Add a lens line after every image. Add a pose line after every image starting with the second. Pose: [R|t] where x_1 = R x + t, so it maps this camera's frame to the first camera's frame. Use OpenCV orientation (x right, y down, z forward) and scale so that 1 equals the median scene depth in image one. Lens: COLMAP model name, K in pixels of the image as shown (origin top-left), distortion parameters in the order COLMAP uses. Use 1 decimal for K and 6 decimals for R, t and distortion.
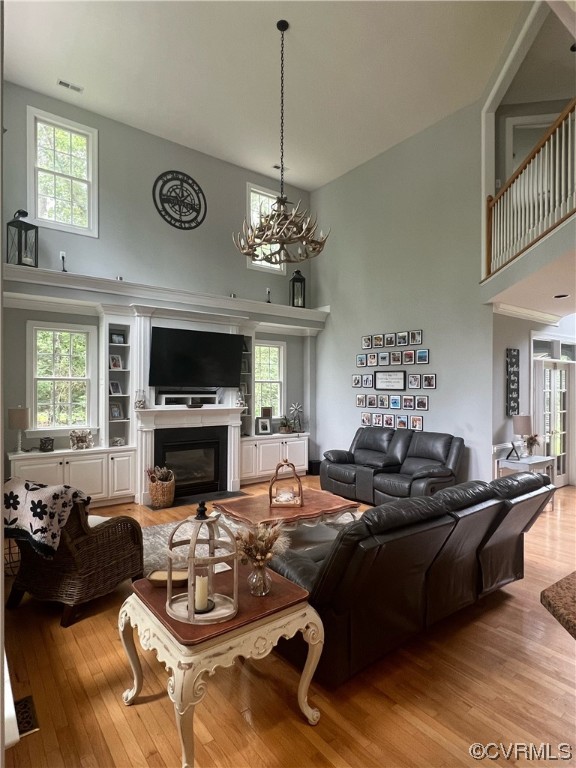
lens RADIAL K [[427.9, 0, 286.8], [0, 427.9, 386.3], [0, 0, 1]] dist [0.002171, 0.000760]
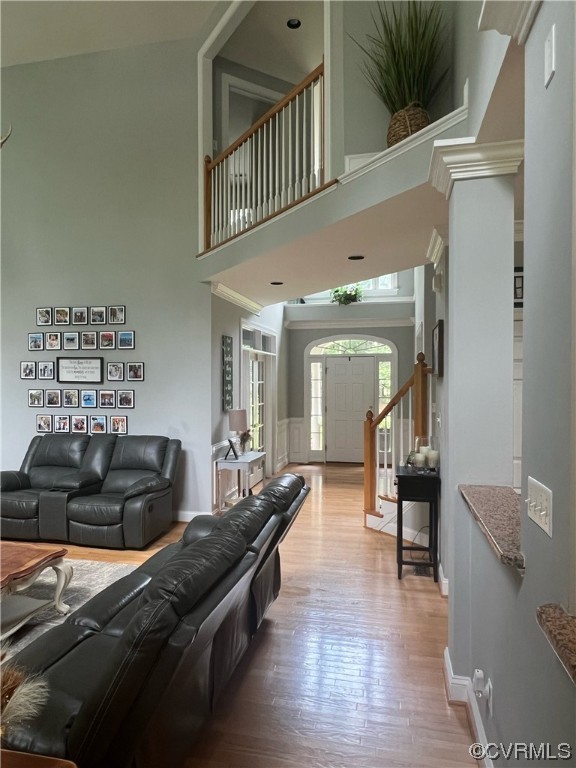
lens RADIAL K [[490.2, 0, 286.9], [0, 490.2, 387.8], [0, 0, 1]] dist [0.003332, -0.003191]
pose [[0.759653, -0.011508, 0.650226, -0.048938], [0.000000, 0.999843, 0.017696, 0.002630], [-0.650328, -0.013443, 0.759534, 0.134287]]
